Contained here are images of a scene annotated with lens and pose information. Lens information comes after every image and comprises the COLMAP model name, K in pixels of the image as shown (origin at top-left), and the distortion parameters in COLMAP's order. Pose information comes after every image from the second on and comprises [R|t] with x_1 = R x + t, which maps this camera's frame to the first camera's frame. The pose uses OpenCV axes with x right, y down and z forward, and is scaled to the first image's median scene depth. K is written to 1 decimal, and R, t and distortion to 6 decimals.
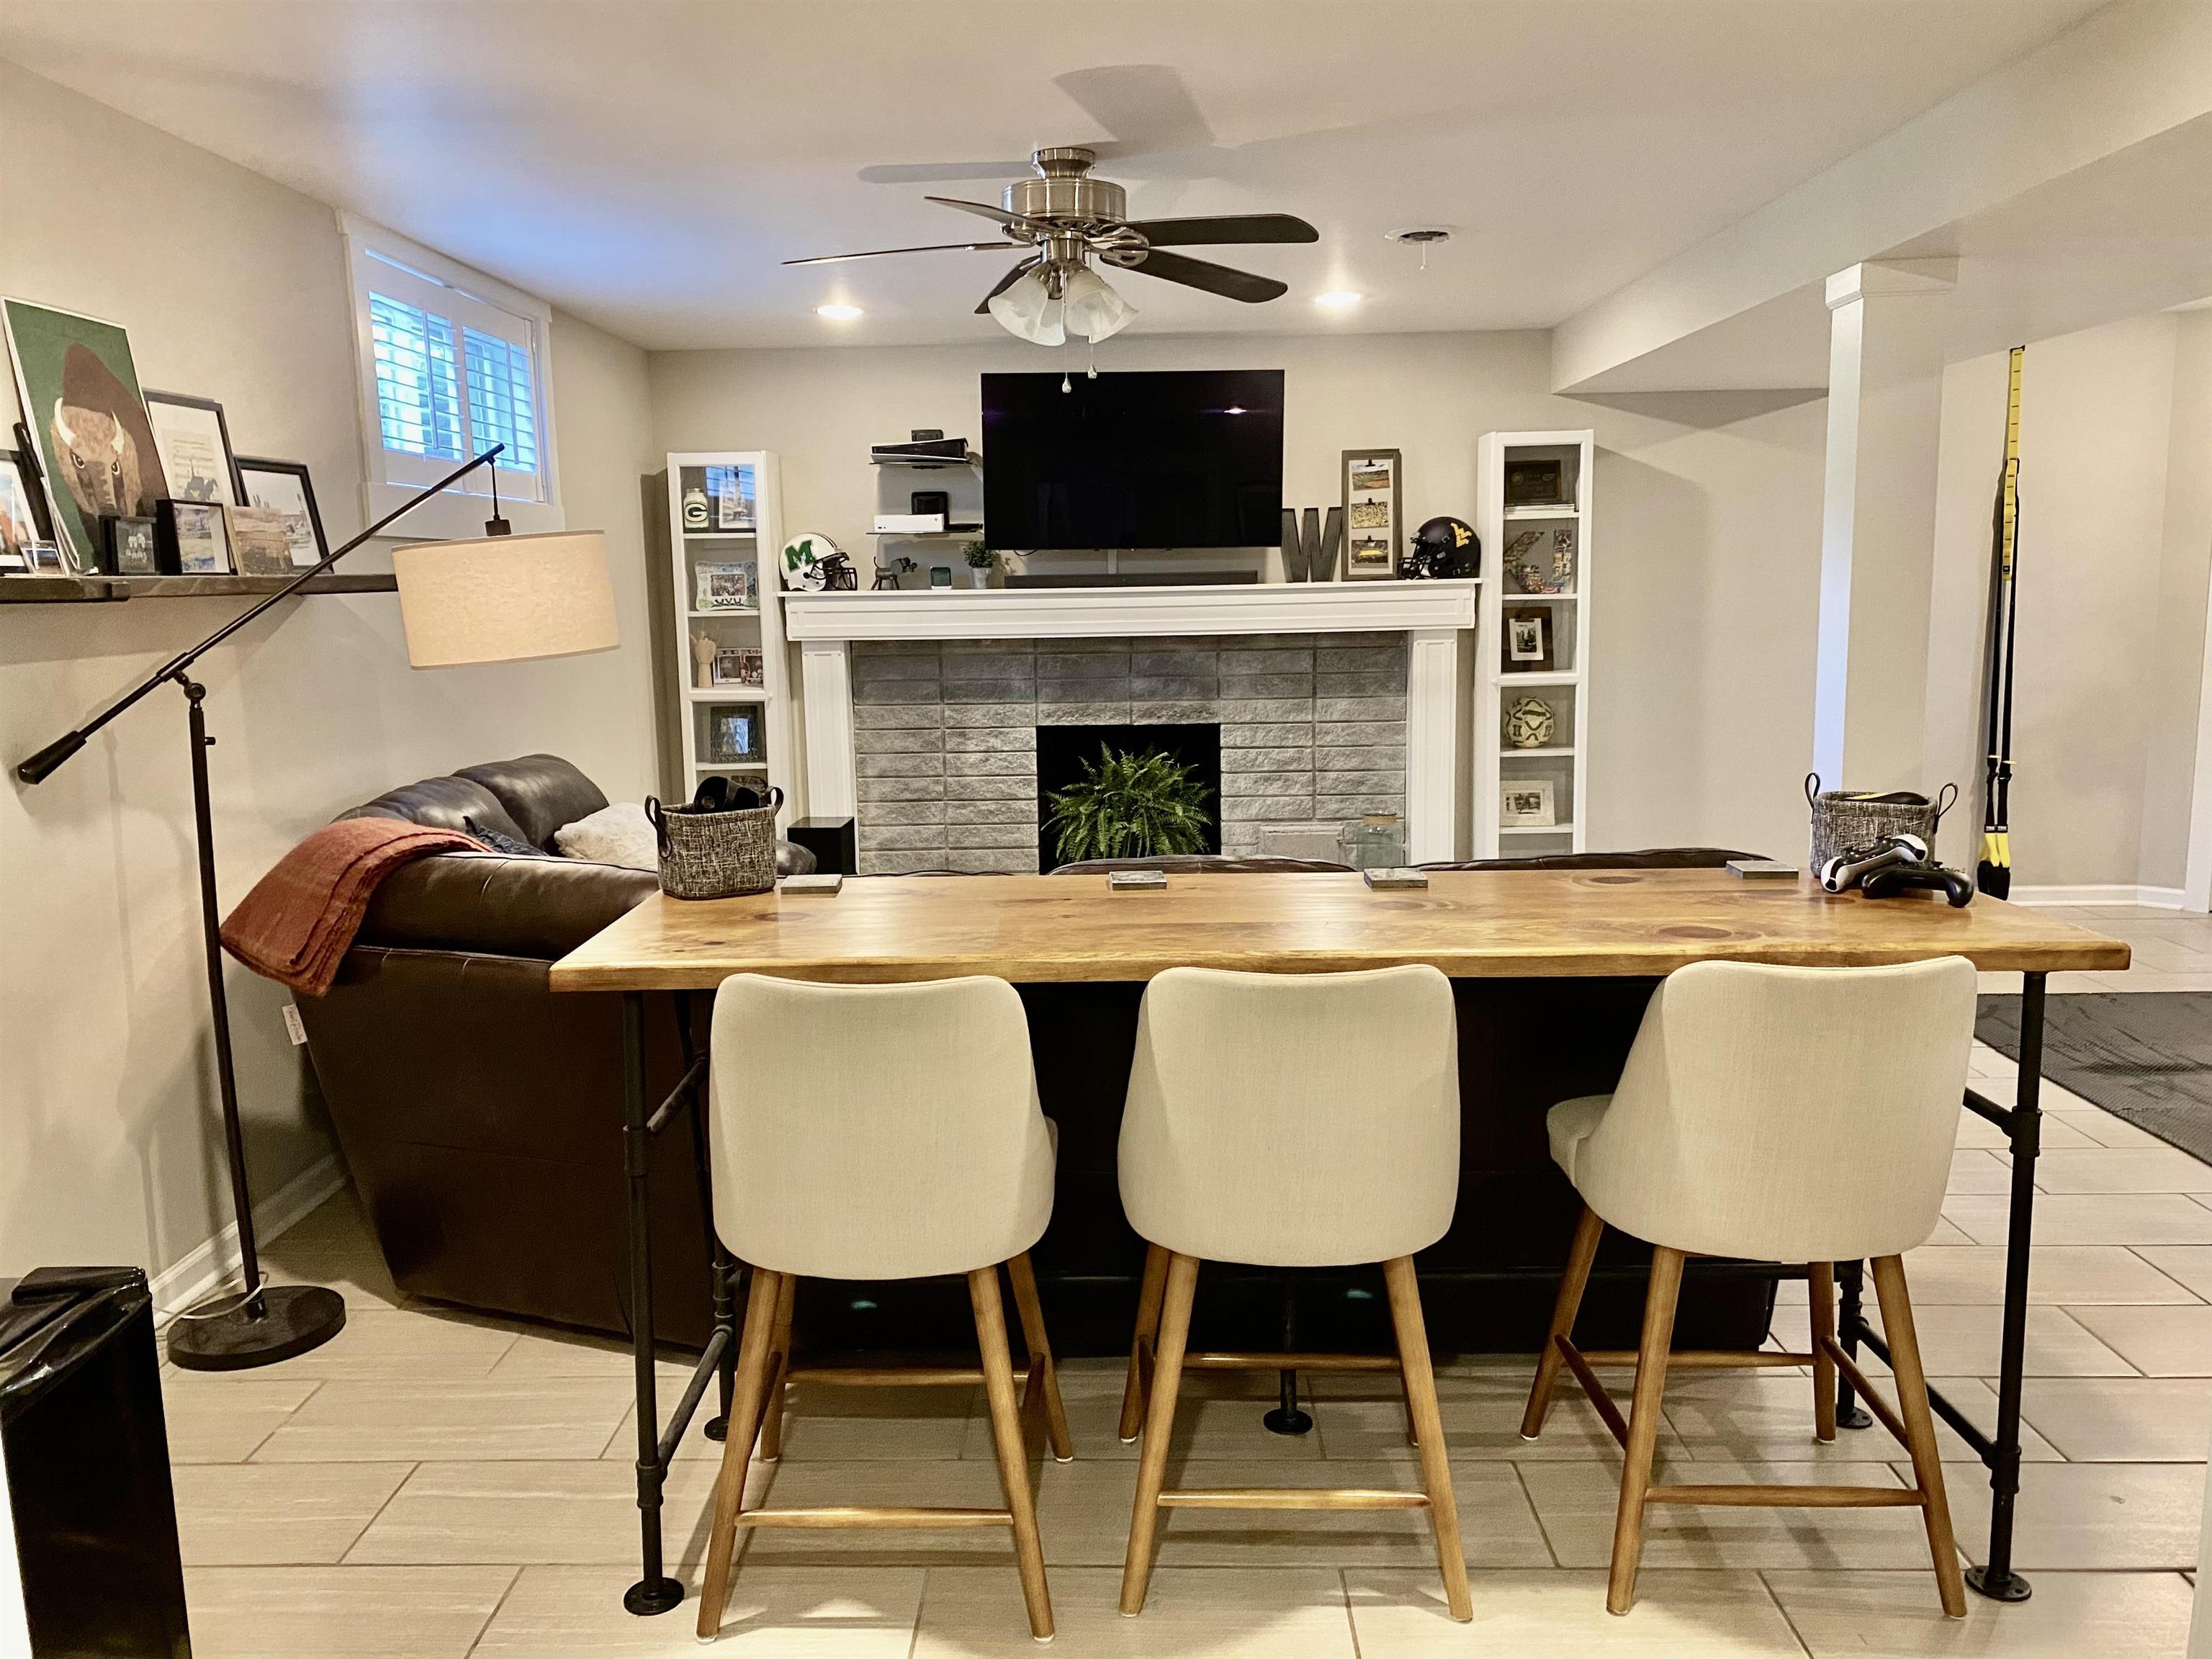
lens RADIAL K [[1725.2, 0, 1078.8], [0, 1725.2, 835.1], [0, 0, 1]] dist [0.147862, -0.266054]
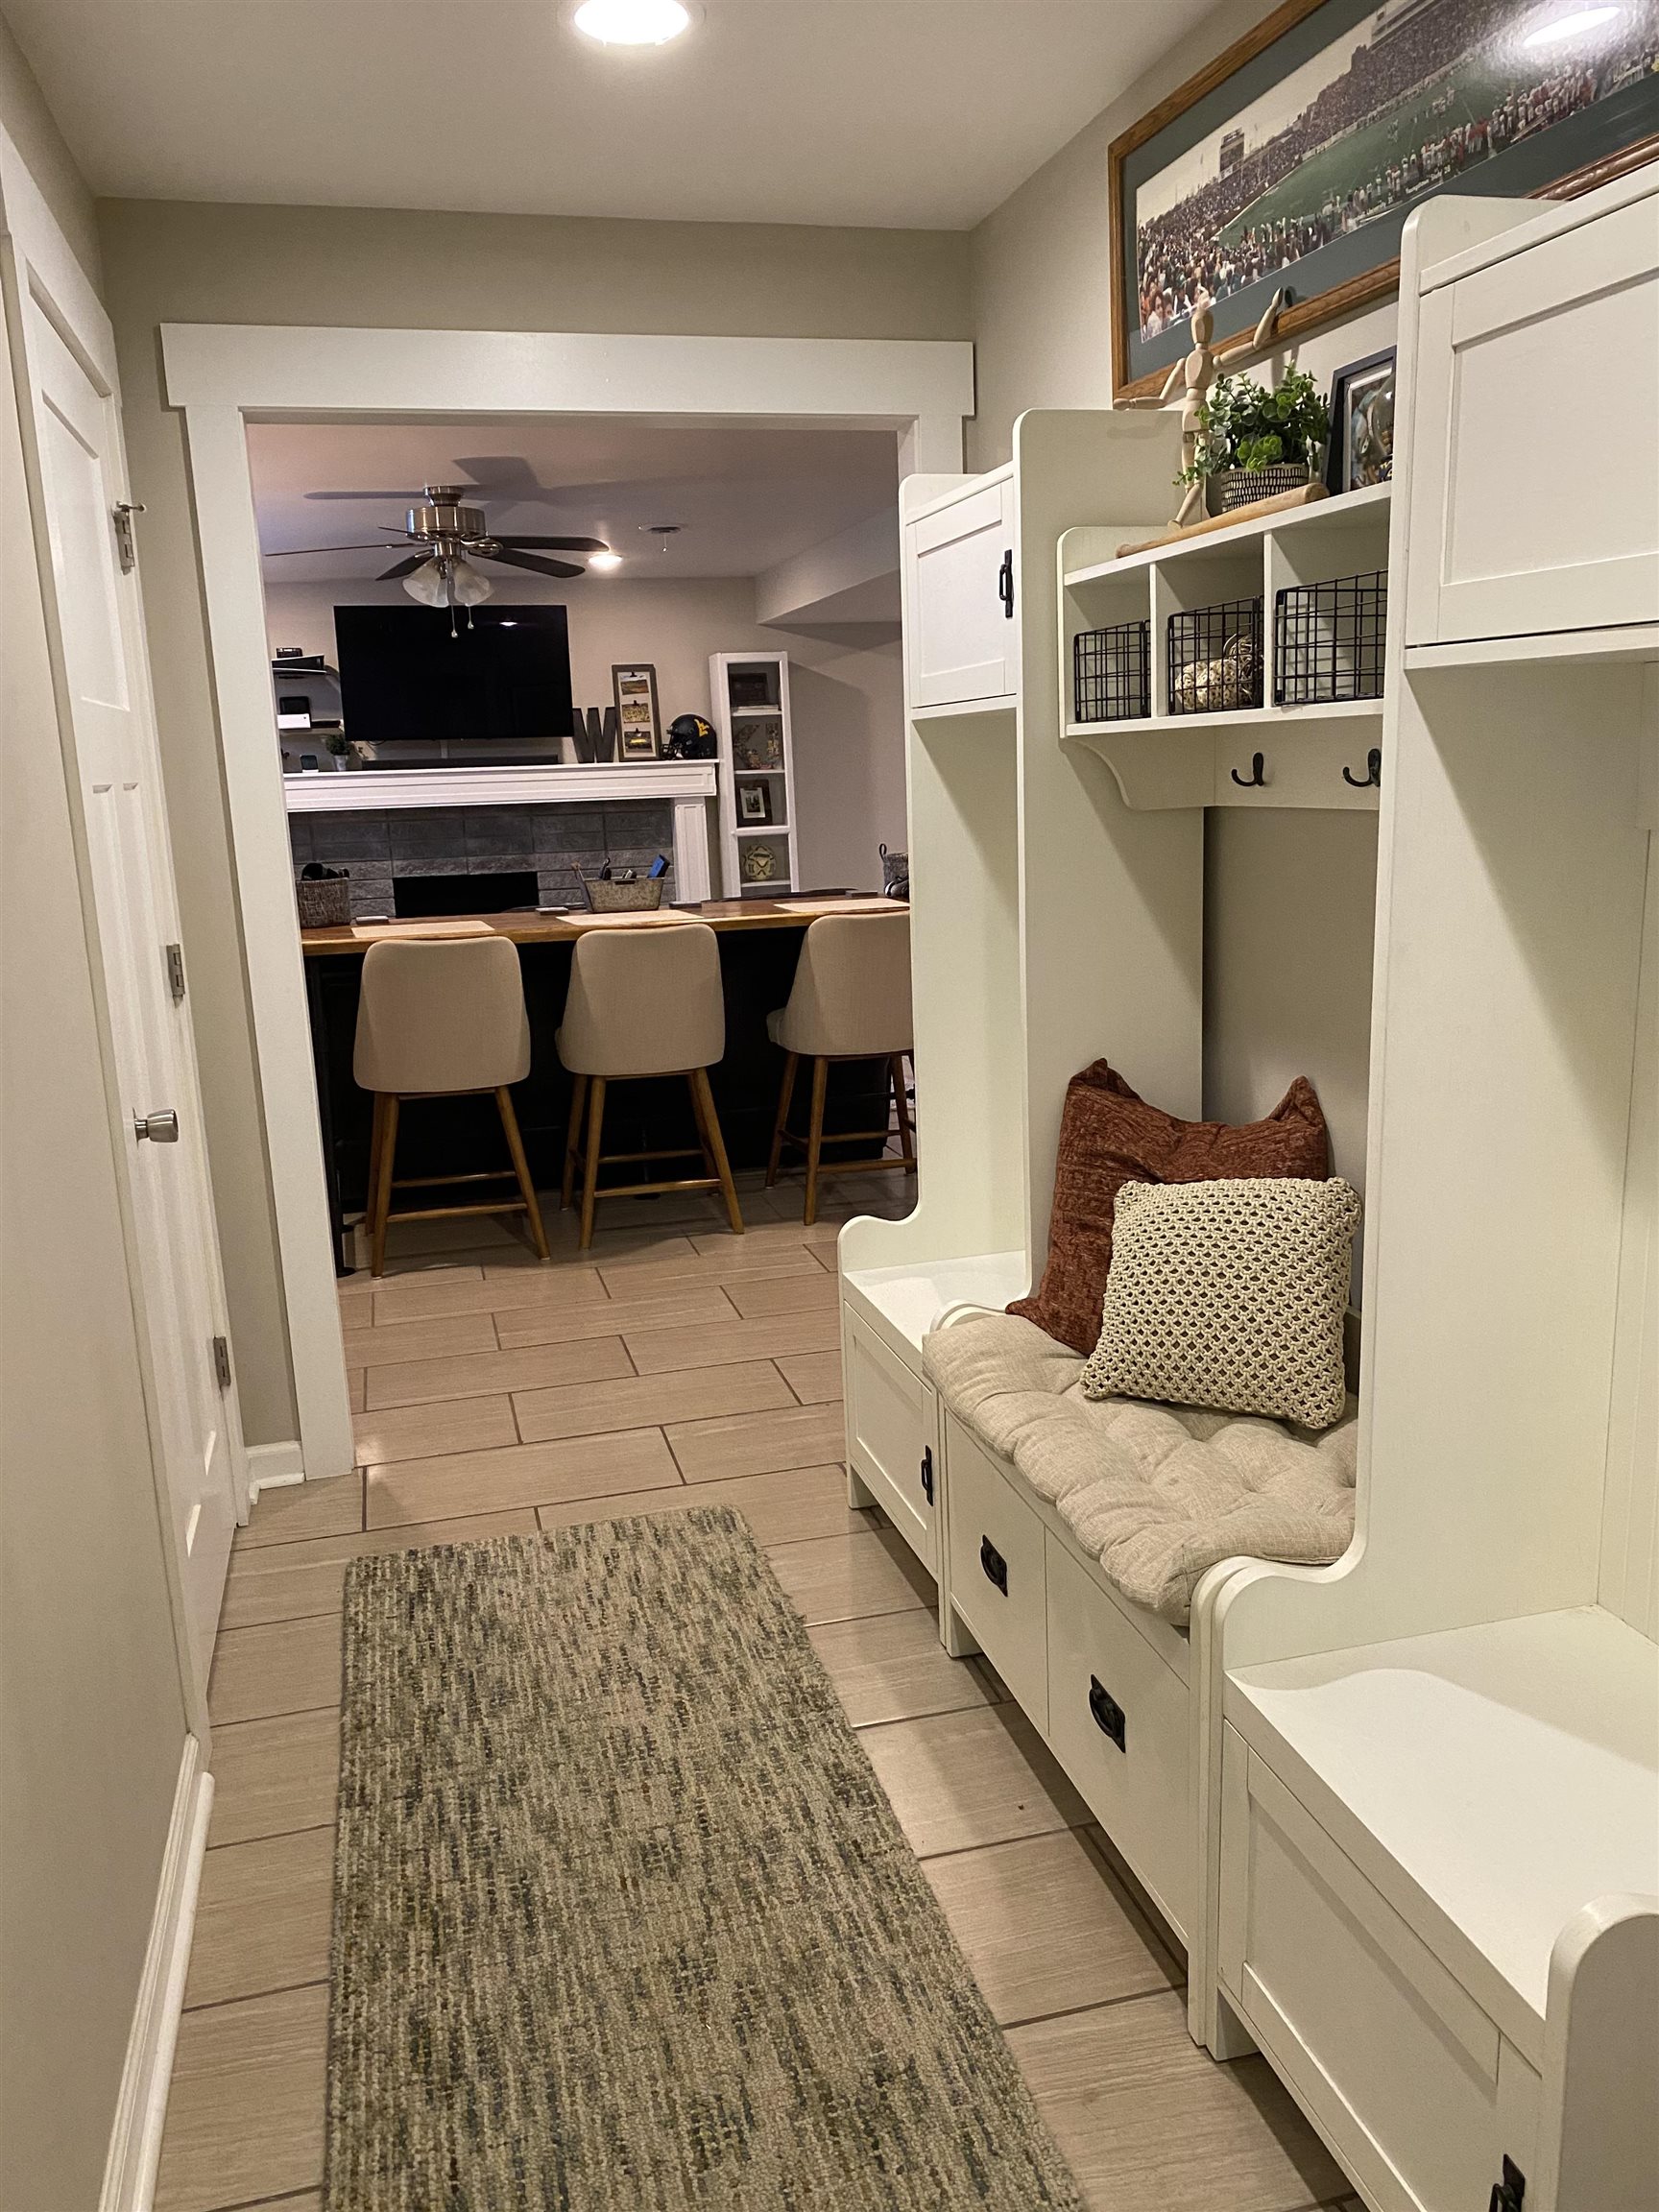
lens RADIAL K [[1725.2, 0, 829.0], [0, 1725.2, 1107.9], [0, 0, 1]] dist [0.147862, -0.266054]
pose [[0.959405, -0.074990, 0.271881, -0.081986], [0.063383, 0.996673, 0.051236, 0.064447], [-0.274819, -0.031924, 0.960966, -0.364611]]
